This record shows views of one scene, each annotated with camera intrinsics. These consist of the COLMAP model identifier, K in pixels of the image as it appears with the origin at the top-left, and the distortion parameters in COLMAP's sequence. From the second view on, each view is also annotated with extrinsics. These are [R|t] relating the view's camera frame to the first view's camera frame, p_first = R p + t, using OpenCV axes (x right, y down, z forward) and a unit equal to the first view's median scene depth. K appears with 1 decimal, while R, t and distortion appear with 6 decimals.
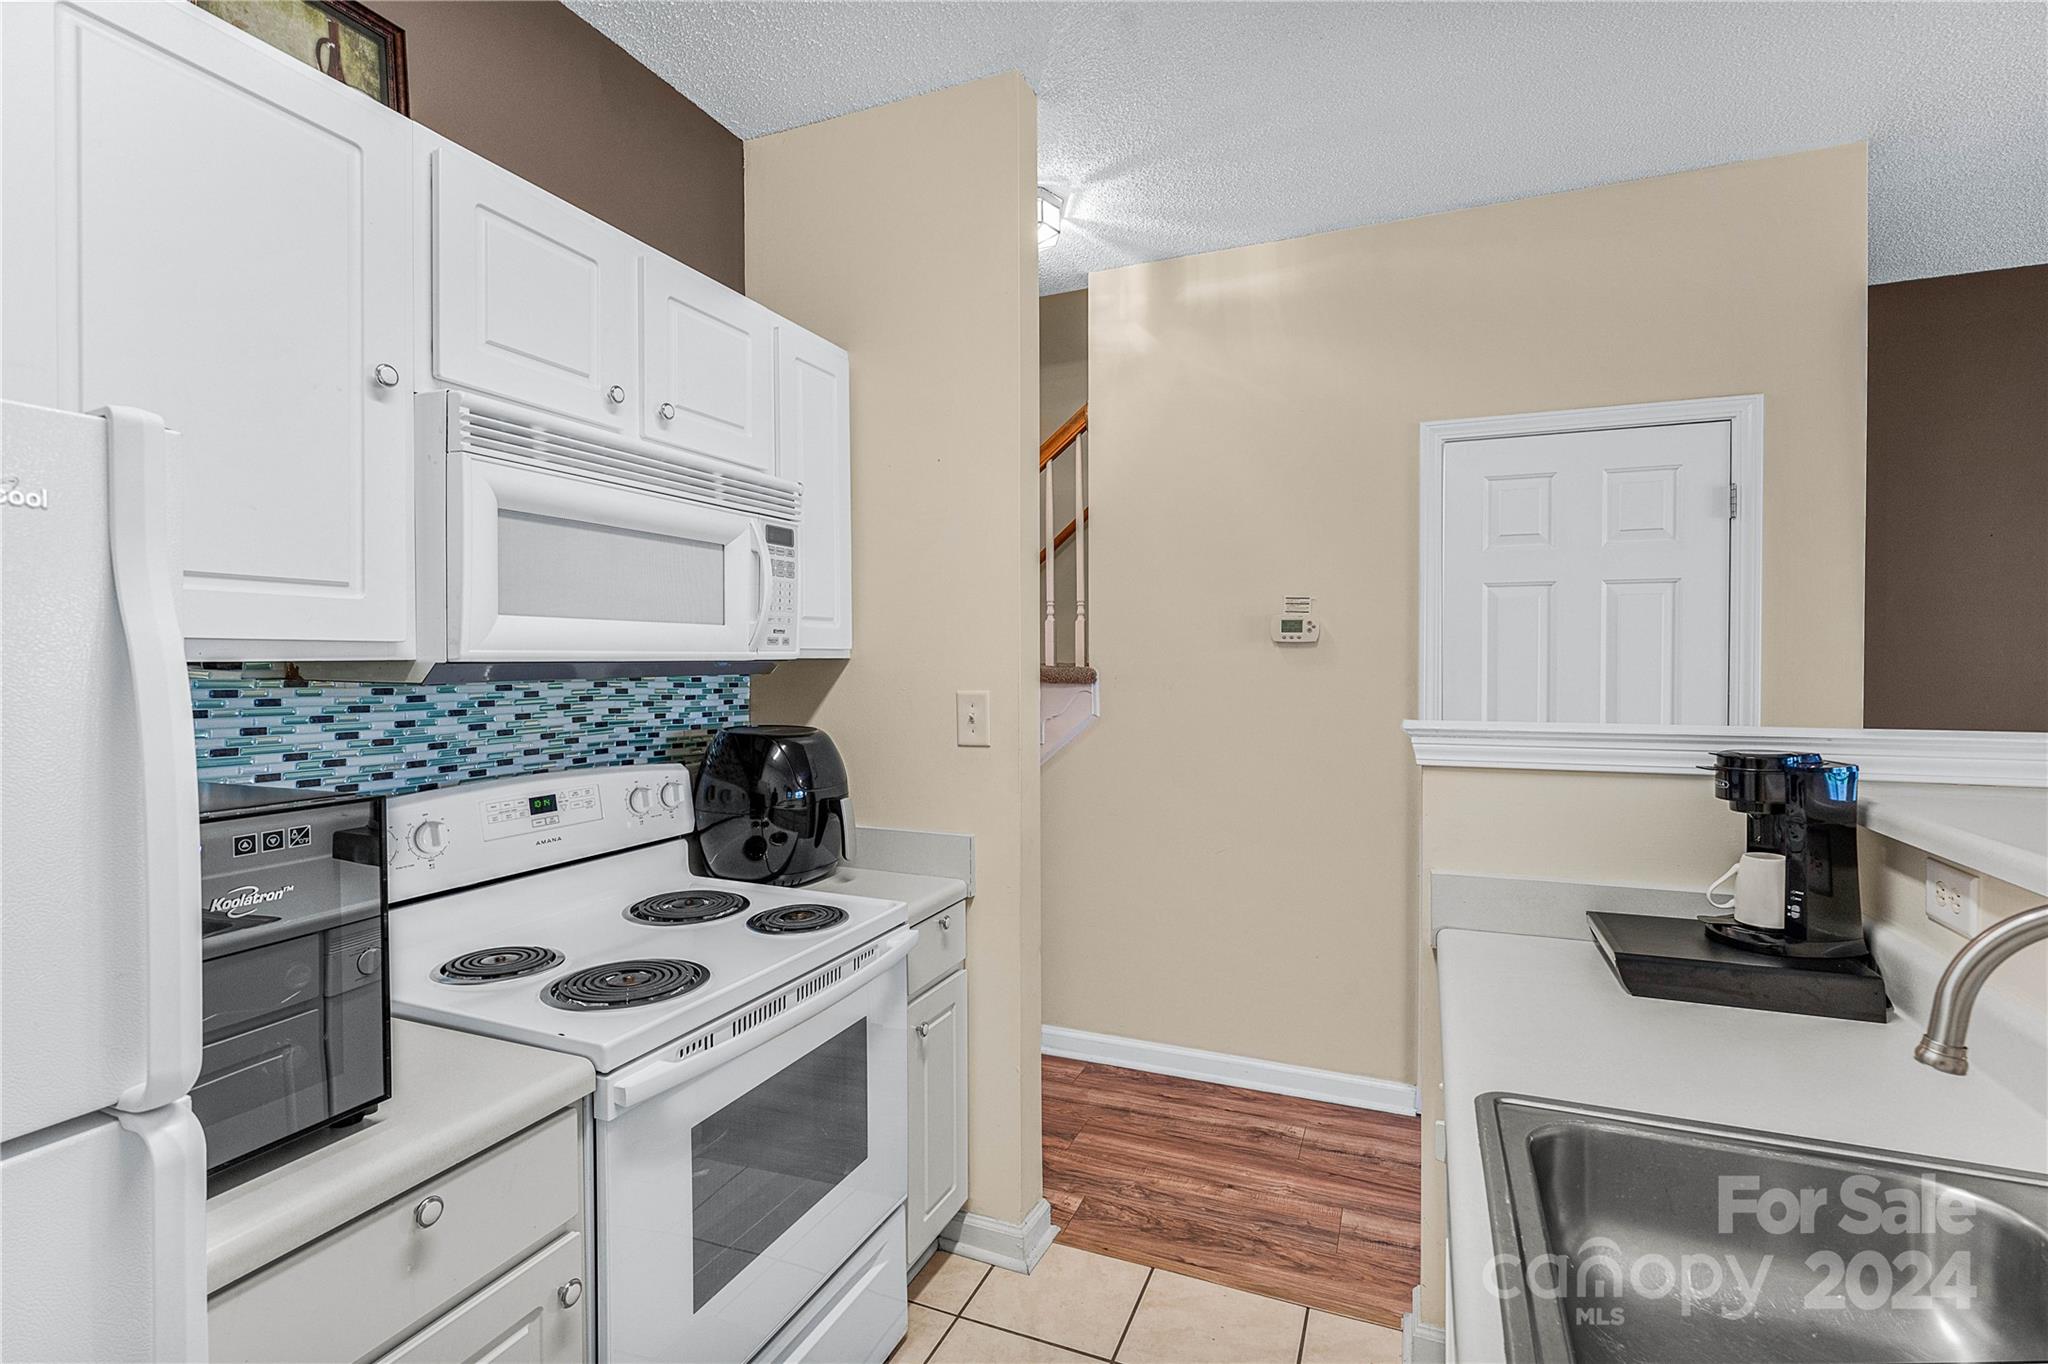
lens RADIAL K [[918.4, 0, 1028.2], [0, 918.4, 683.7], [0, 0, 1]] dist [0.001189, 0.000589]
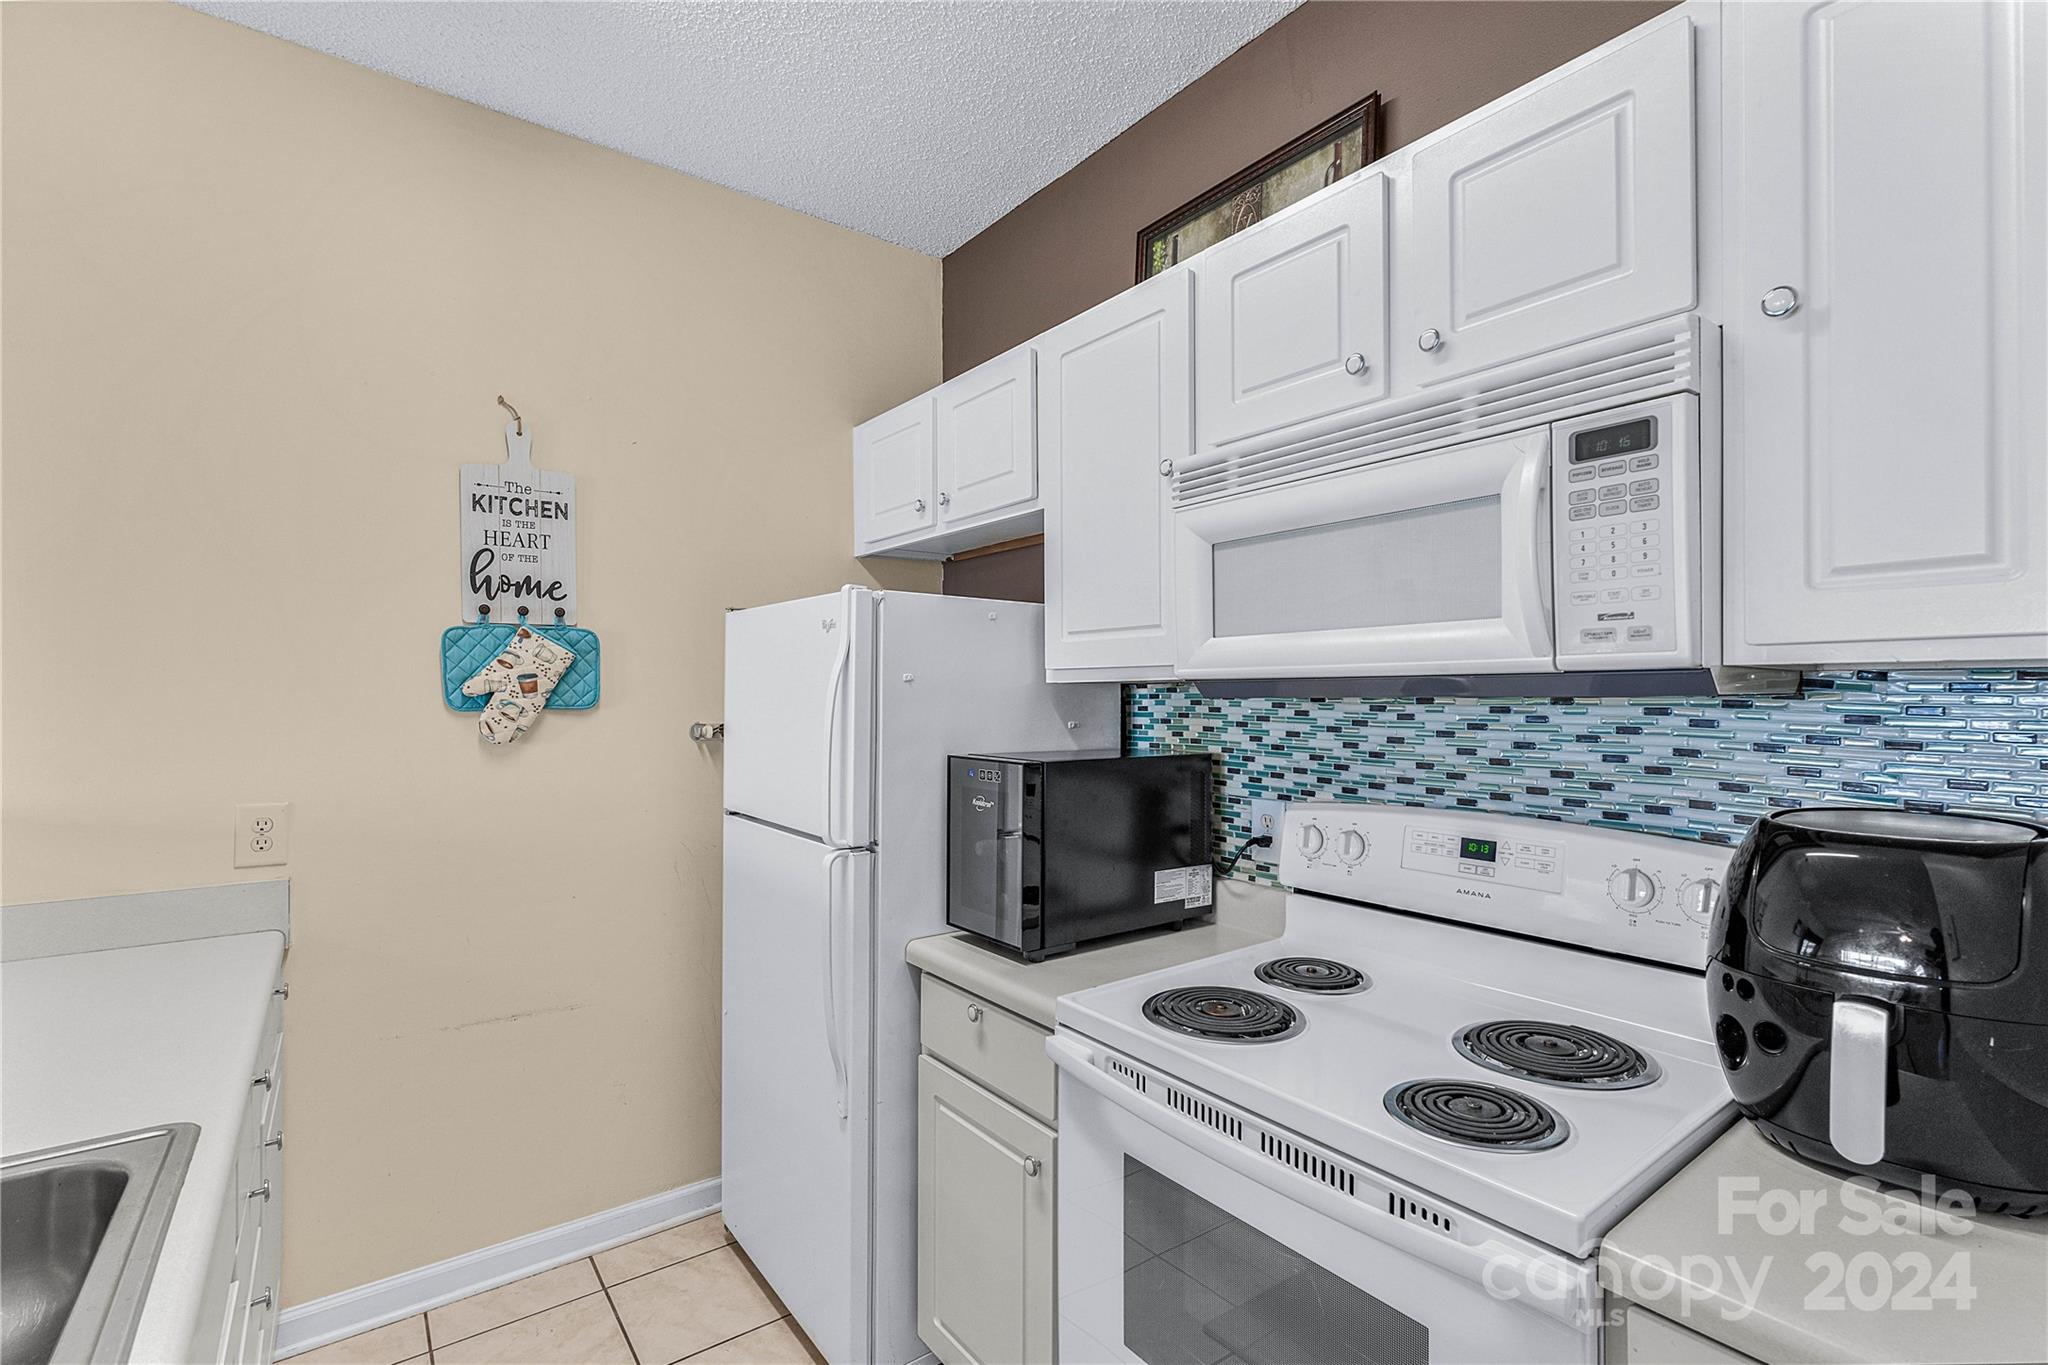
lens RADIAL K [[918.4, 0, 1030.0], [0, 918.4, 691.0], [0, 0, 1]] dist [0.001189, 0.000589]
pose [[-0.537733, -0.001831, -0.843113, 0.326702], [-0.020599, 0.999728, 0.010966, -0.008981], [0.842863, 0.023264, -0.537625, 0.948531]]
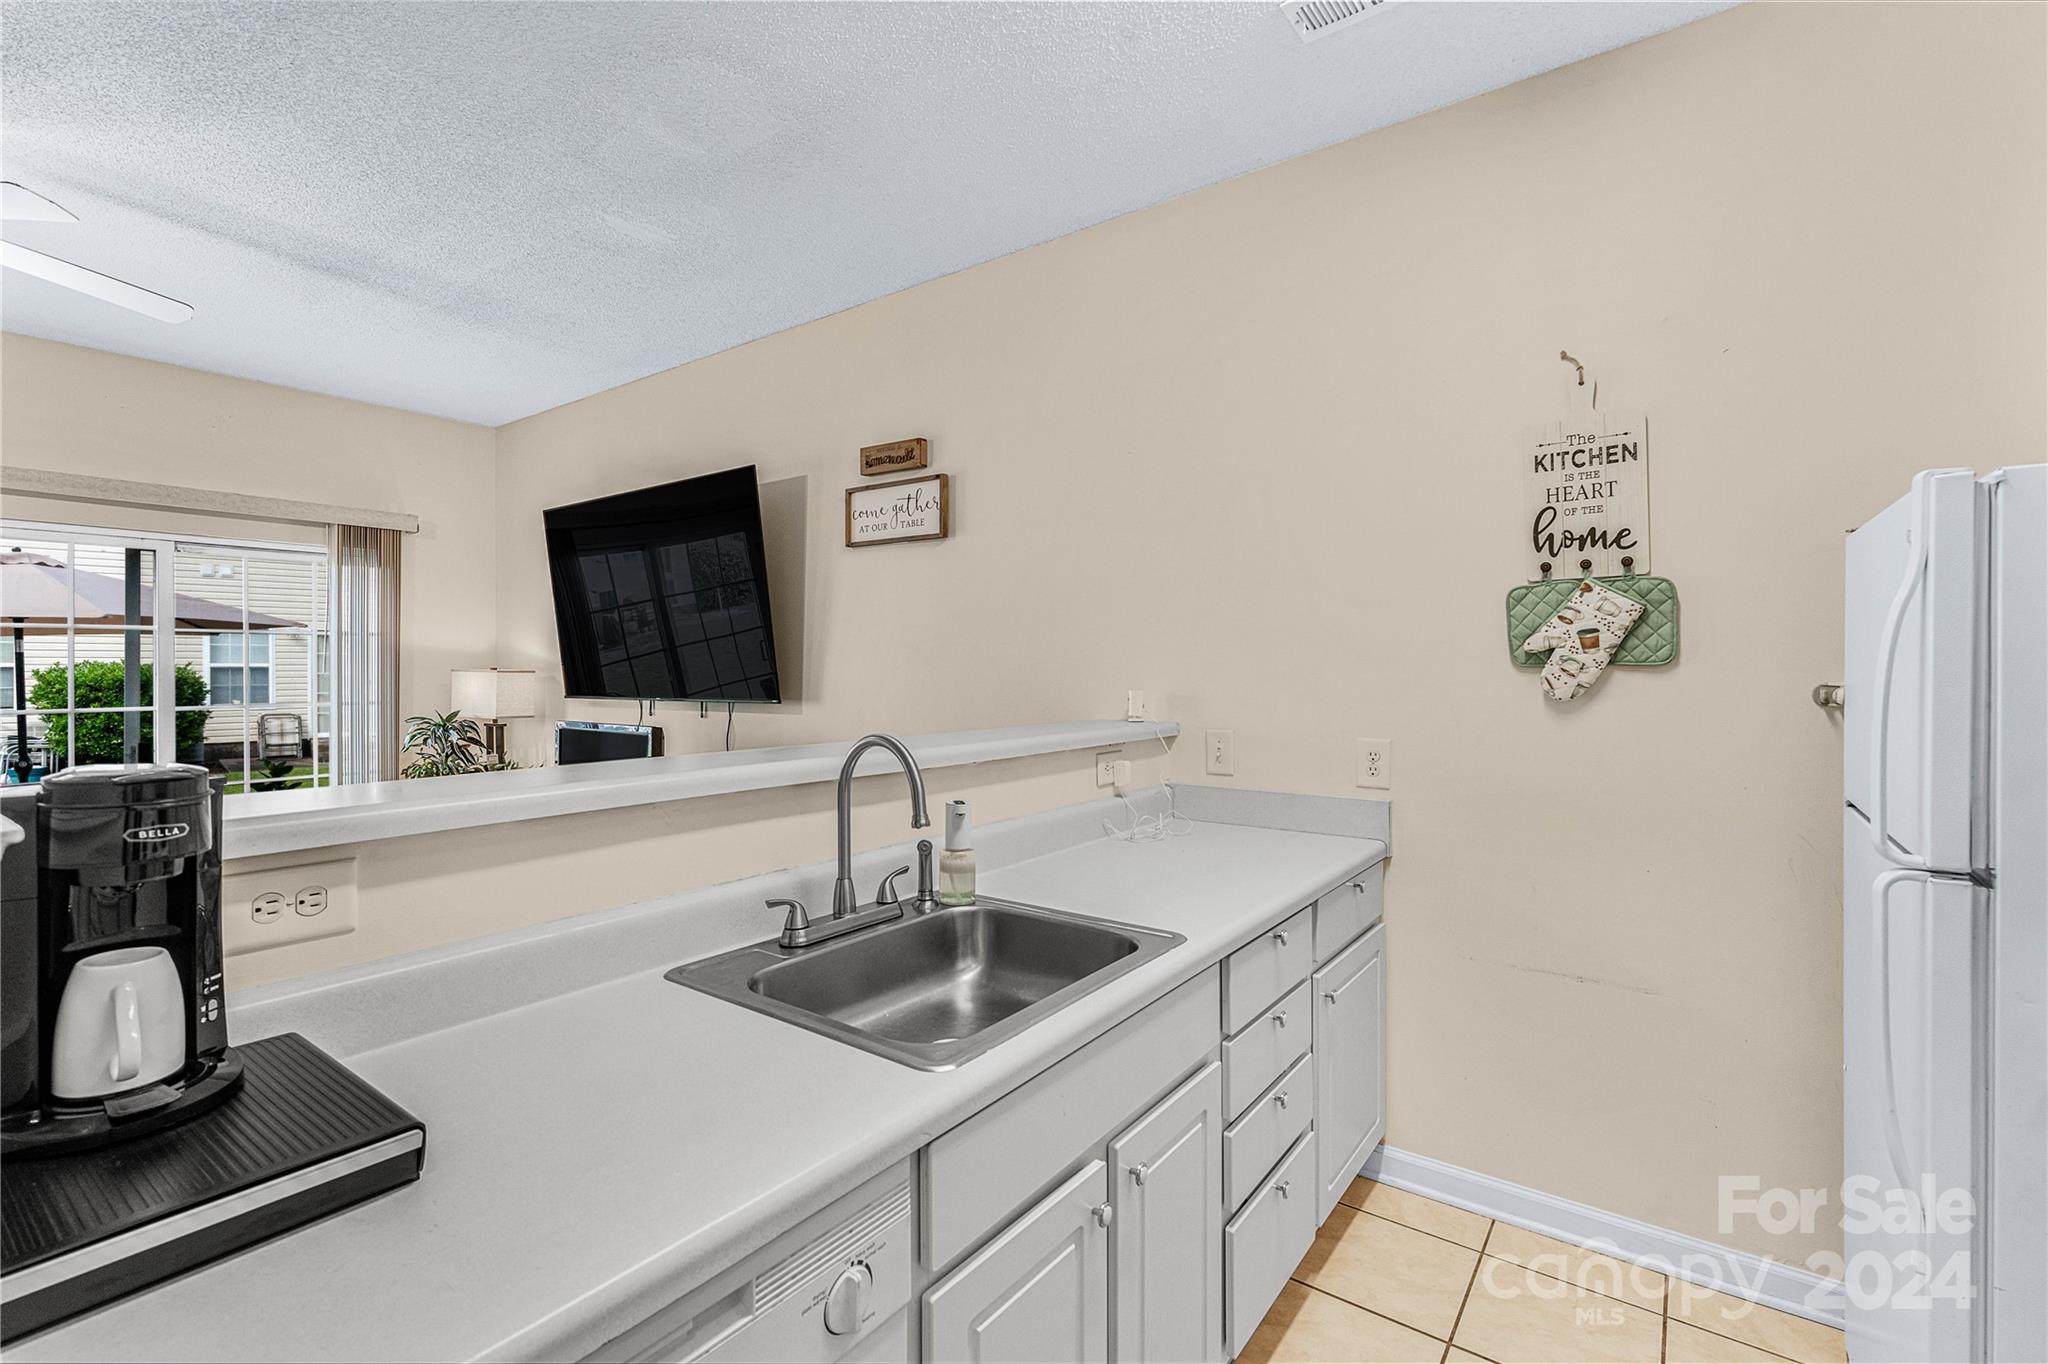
lens RADIAL K [[918.4, 0, 1046.3], [0, 918.4, 666.2], [0, 0, 1]] dist [0.001189, 0.000589]
pose [[-0.969537, 0.004569, 0.244903, 0.071630], [0.010722, 0.999659, 0.023795, 0.006154], [-0.244711, 0.025696, -0.969256, 1.037223]]
